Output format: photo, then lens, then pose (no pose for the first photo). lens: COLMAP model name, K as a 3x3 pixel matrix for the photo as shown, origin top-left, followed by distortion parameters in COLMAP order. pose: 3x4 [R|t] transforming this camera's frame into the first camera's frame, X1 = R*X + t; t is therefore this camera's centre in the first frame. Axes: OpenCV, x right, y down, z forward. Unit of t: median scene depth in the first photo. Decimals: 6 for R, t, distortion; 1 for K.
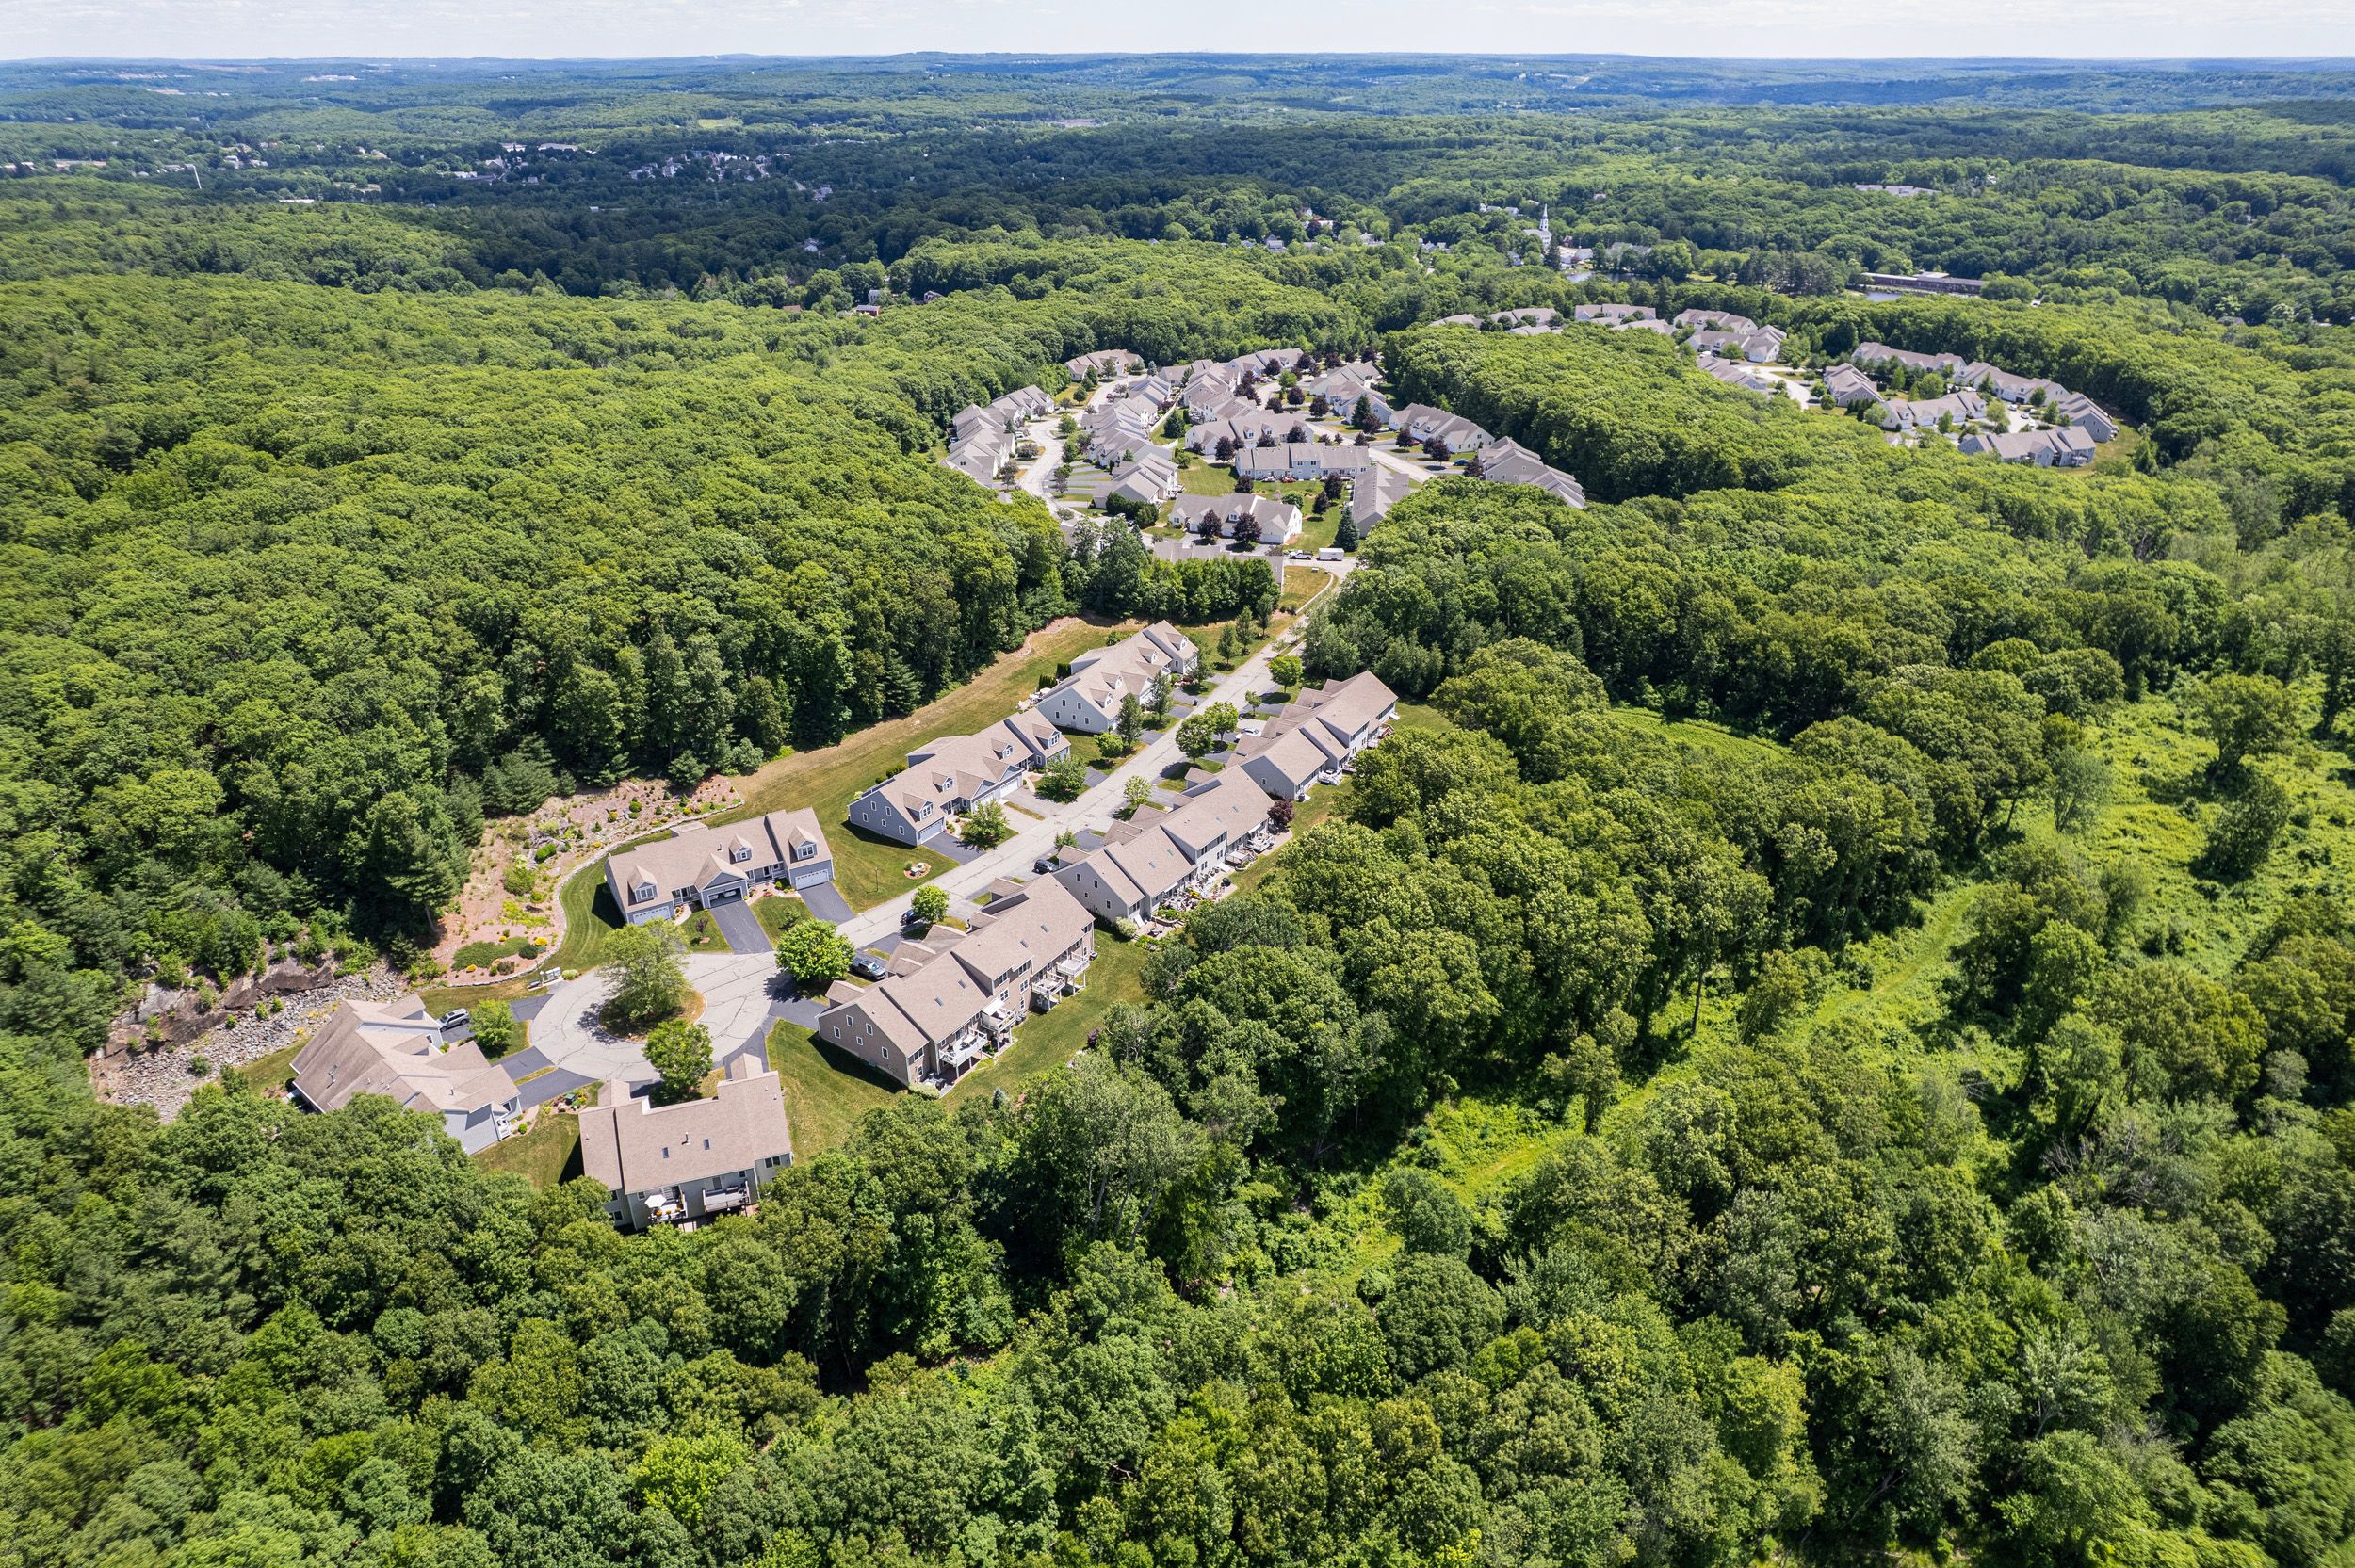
lens RADIAL K [[1494.3, 0, 1222.0], [0, 1494.3, 785.9], [0, 0, 1]] dist [-0.104536, 0.079278]
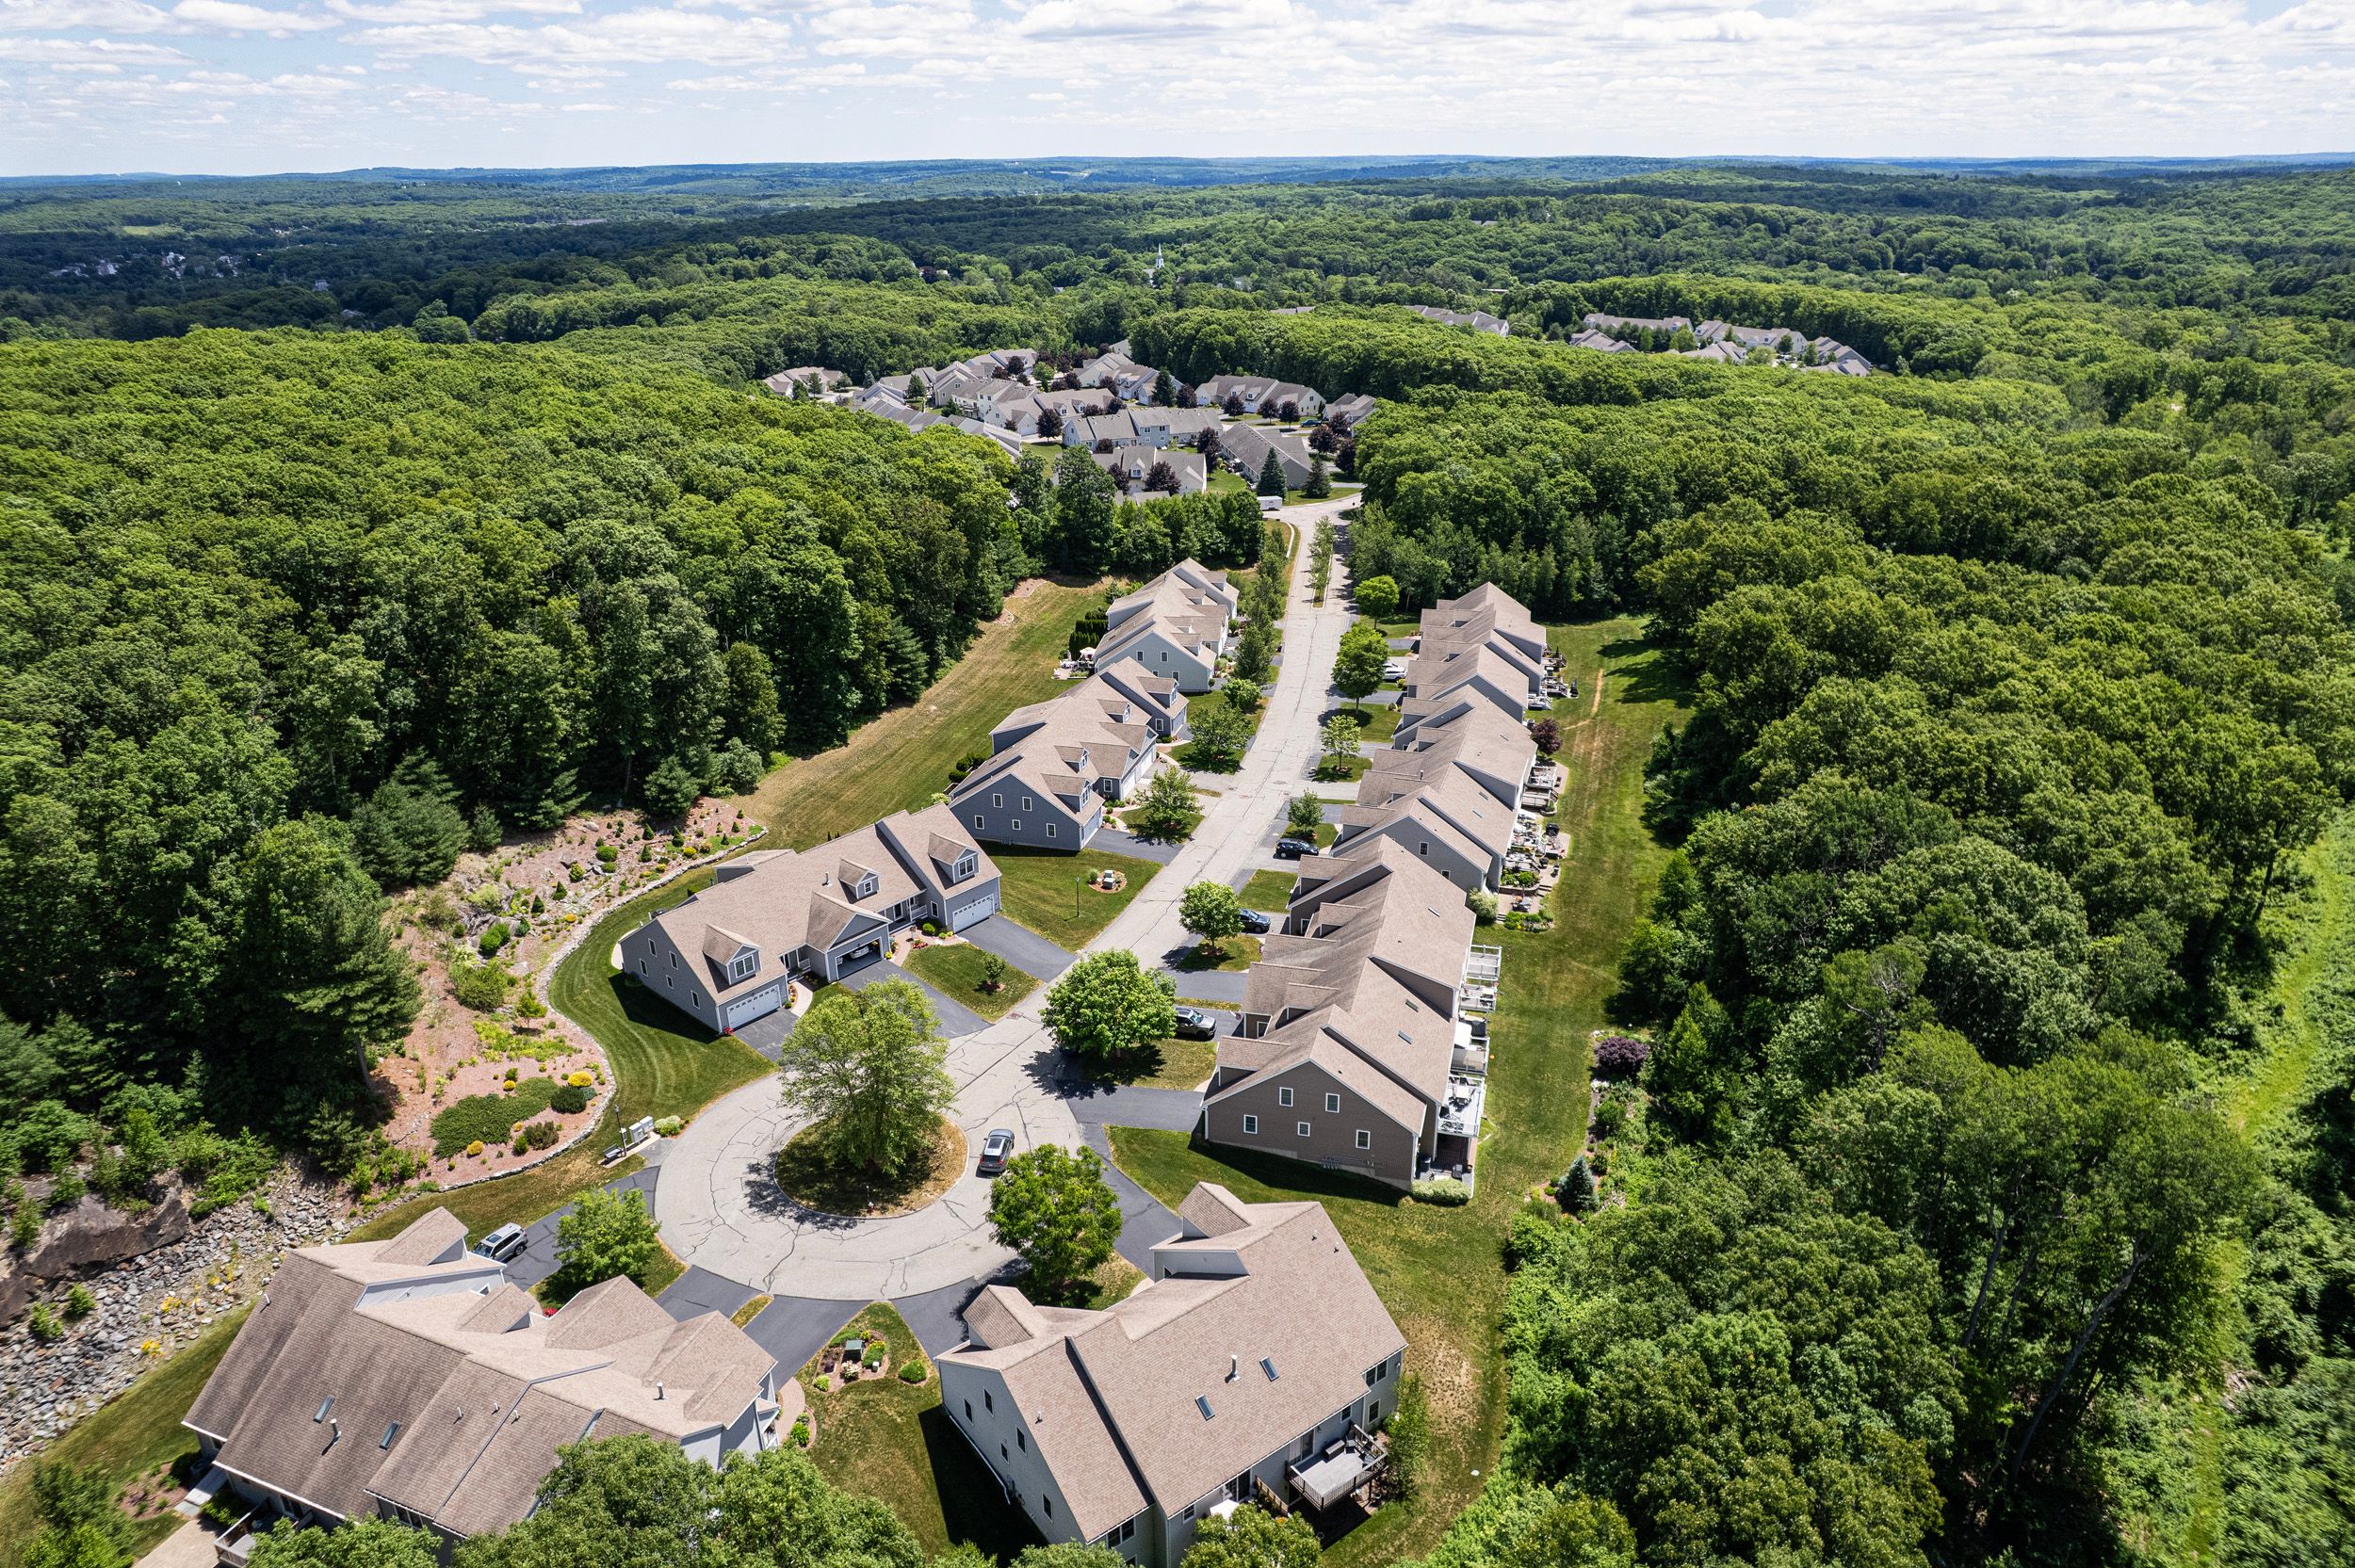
lens RADIAL K [[1494.3, 0, 1222.0], [0, 1494.3, 785.9], [0, 0, 1]] dist [-0.104536, 0.079278]
pose [[0.951356, -0.128616, 0.279963, -0.337892], [0.145268, 0.988605, -0.039473, 0.049217], [-0.271696, 0.078223, 0.959199, 0.367097]]
